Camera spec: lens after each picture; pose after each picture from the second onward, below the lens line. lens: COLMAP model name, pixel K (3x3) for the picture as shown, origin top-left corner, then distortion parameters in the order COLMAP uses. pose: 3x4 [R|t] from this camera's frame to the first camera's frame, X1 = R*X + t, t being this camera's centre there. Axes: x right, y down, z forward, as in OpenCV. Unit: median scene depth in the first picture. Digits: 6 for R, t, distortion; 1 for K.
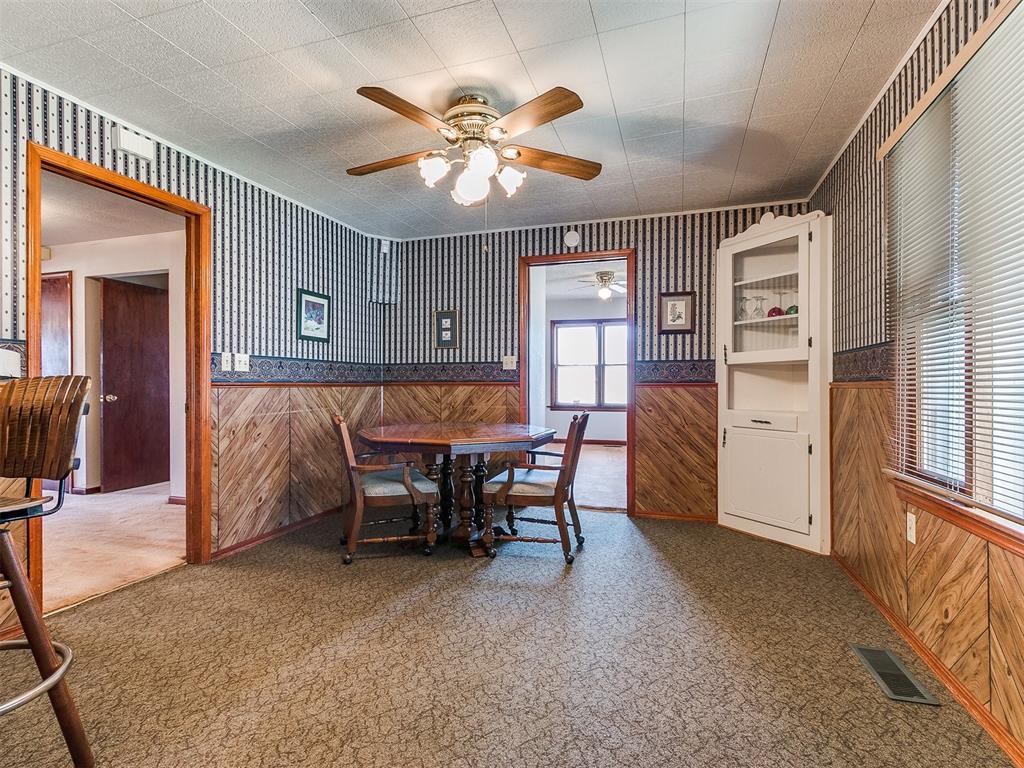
lens RADIAL K [[527.1, 0, 501.5], [0, 527.1, 391.0], [0, 0, 1]] dist [-0.004924, -0.000781]
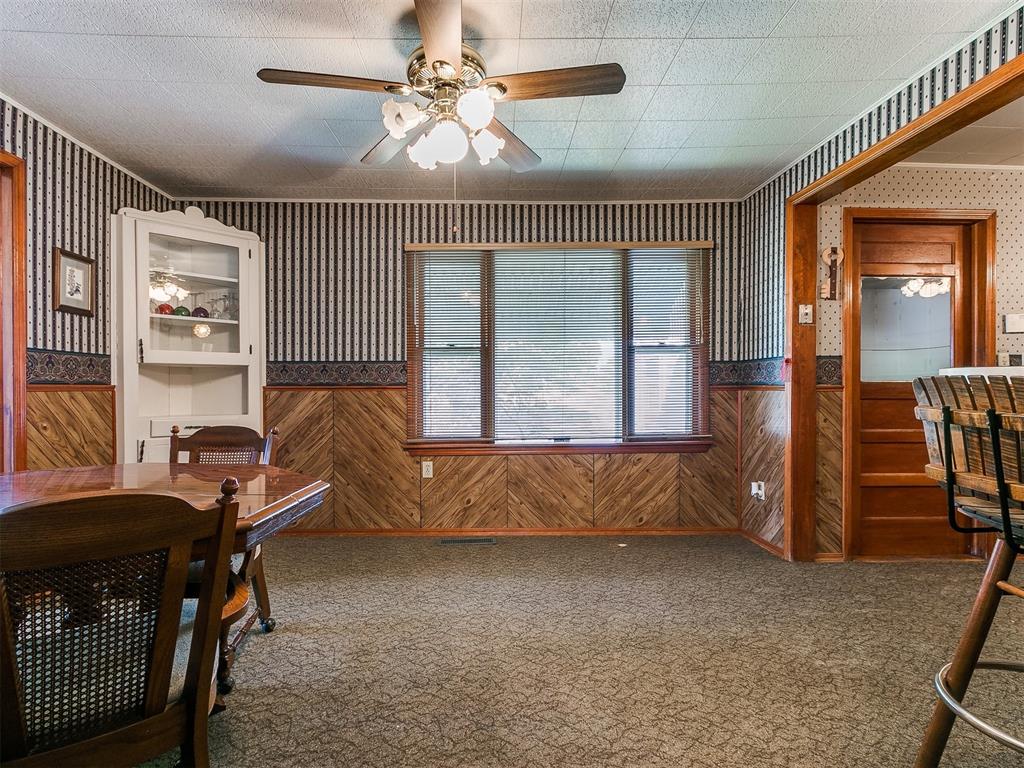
lens RADIAL K [[524.4, 0, 501.9], [0, 524.4, 383.5], [0, 0, 1]] dist [0.005810, -0.000556]
pose [[-0.322593, 0.009909, 0.946486, -0.504233], [0.010020, 0.999925, -0.007053, -0.006574], [-0.946485, 0.007208, -0.322668, 0.697489]]
